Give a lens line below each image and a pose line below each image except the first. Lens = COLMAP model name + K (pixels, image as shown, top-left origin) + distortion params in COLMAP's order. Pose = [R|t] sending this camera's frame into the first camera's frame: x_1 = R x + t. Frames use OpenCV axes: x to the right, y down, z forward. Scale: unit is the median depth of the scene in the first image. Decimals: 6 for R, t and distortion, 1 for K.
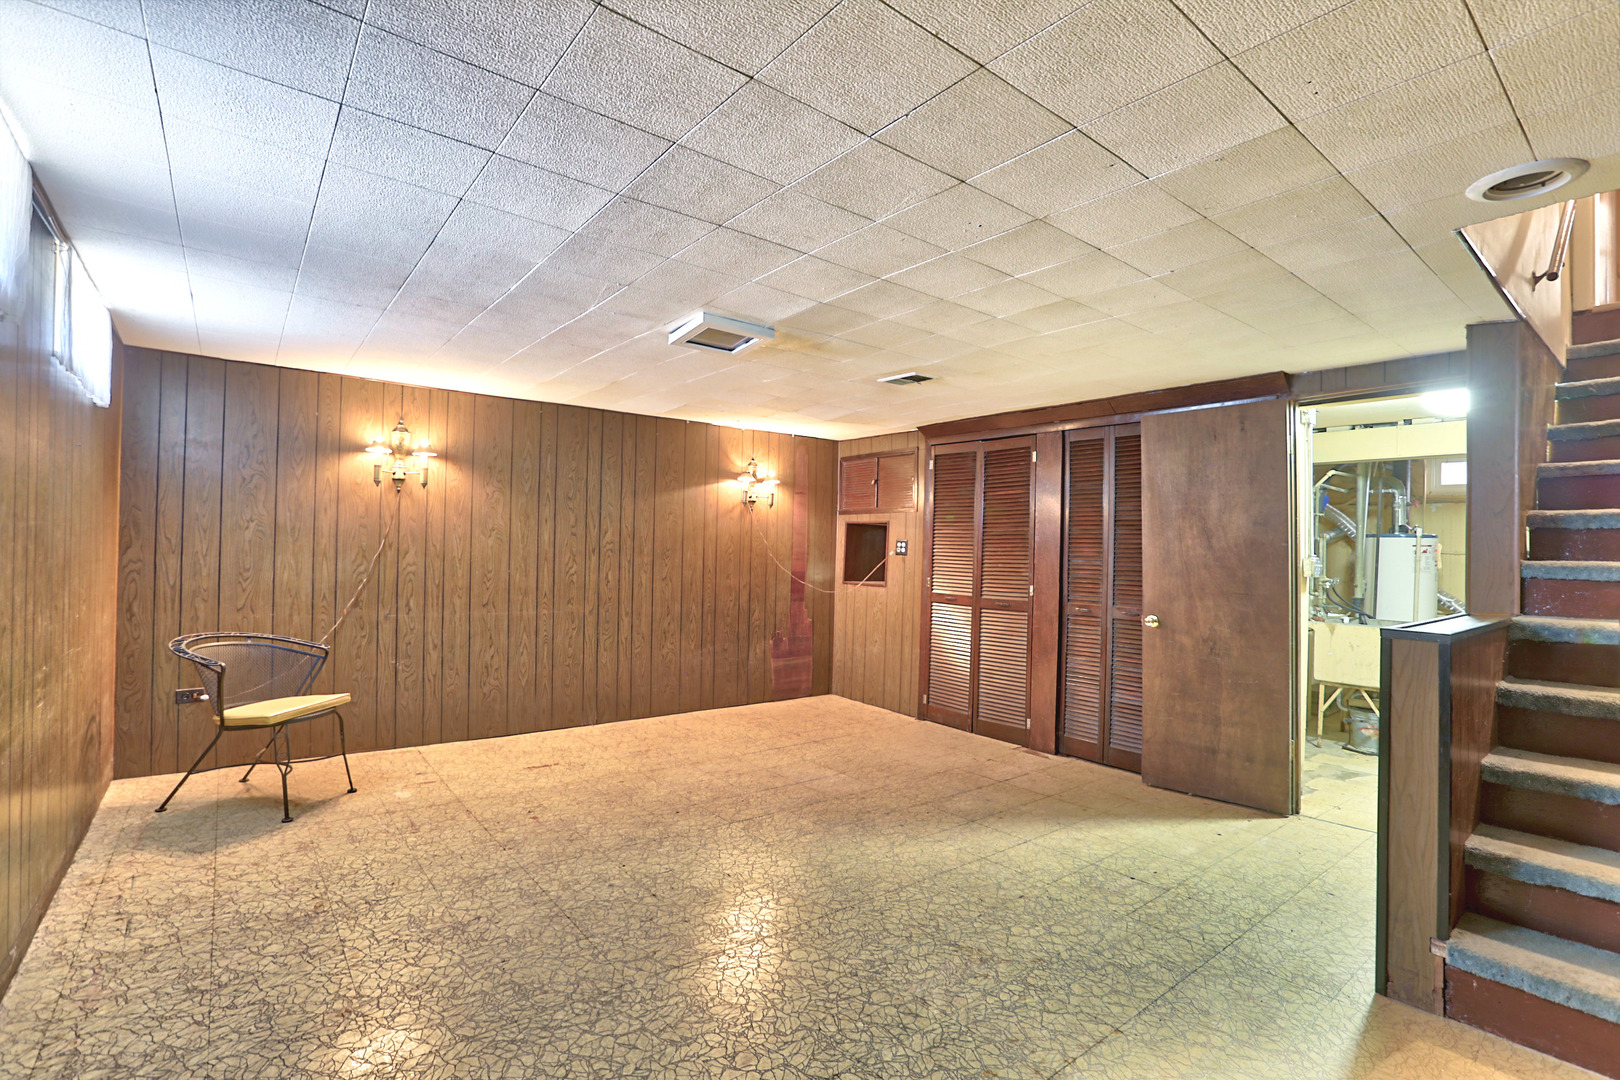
lens RADIAL K [[736.0, 0, 814.5], [0, 736.0, 538.0], [0, 0, 1]] dist [-0.051447, 0.011761]
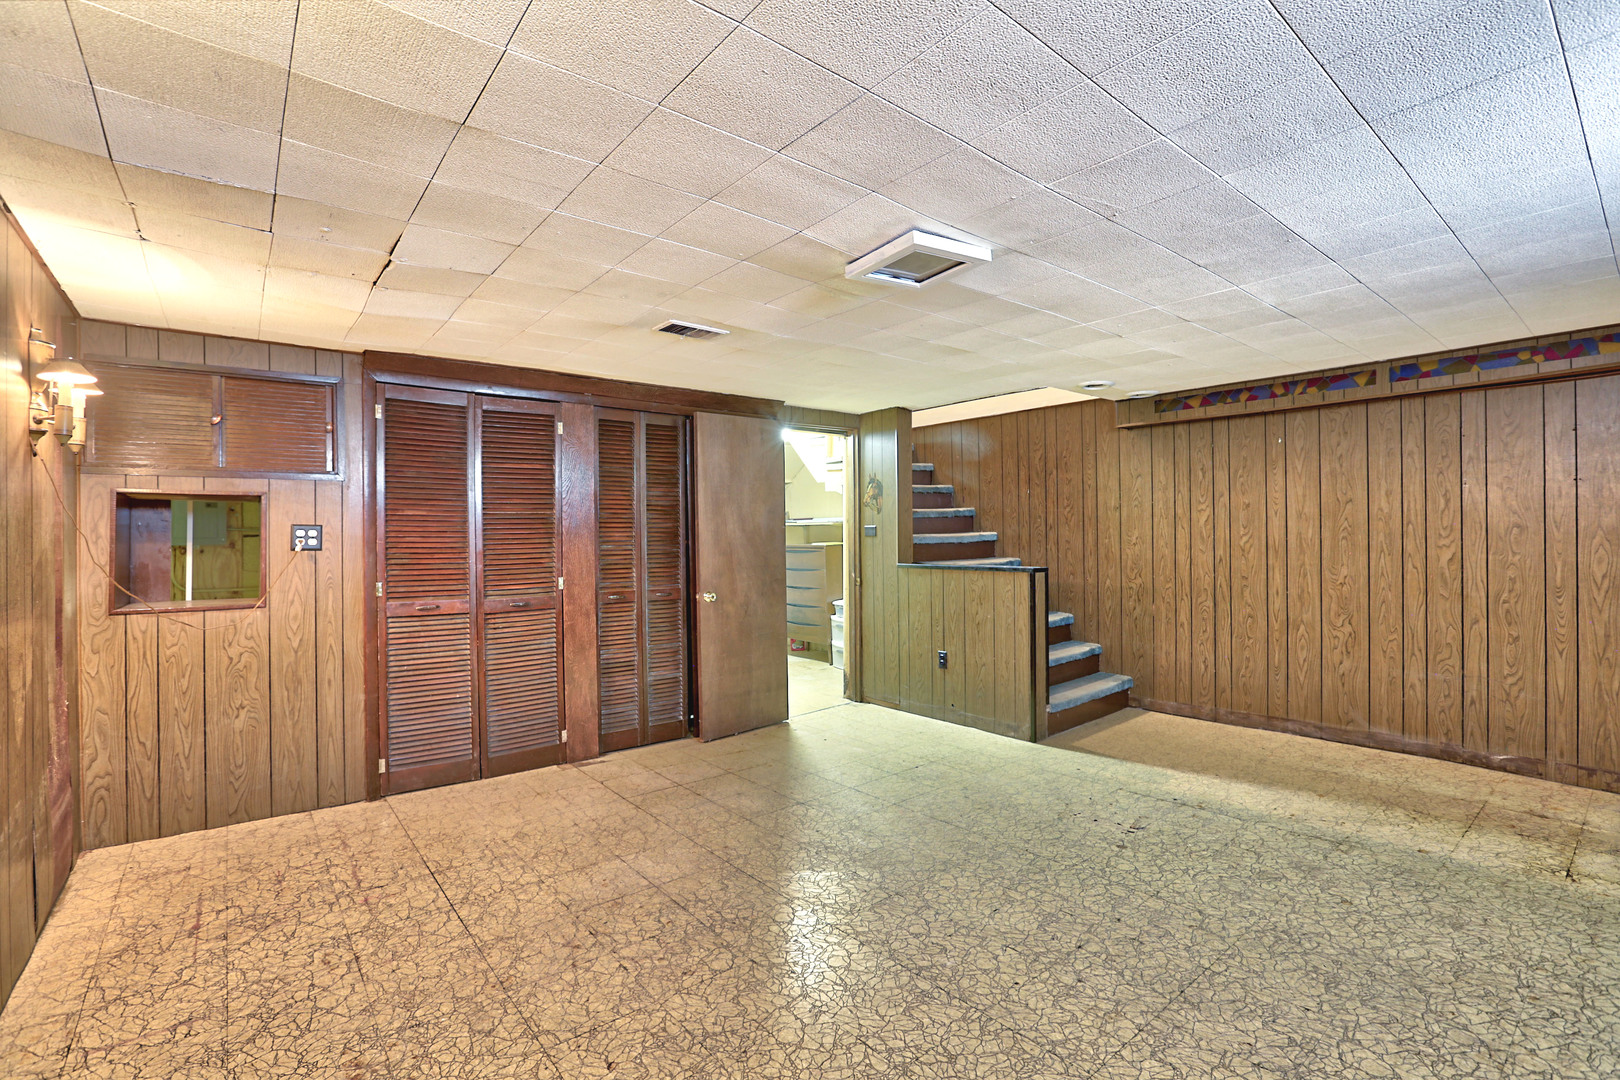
lens RADIAL K [[736.0, 0, 806.0], [0, 736.0, 533.6], [0, 0, 1]] dist [-0.051447, 0.011761]
pose [[0.001286, -0.017093, 0.999853, -0.705056], [-0.004678, 0.999843, 0.017099, -0.003536], [-0.999988, -0.004699, 0.001206, 0.882164]]
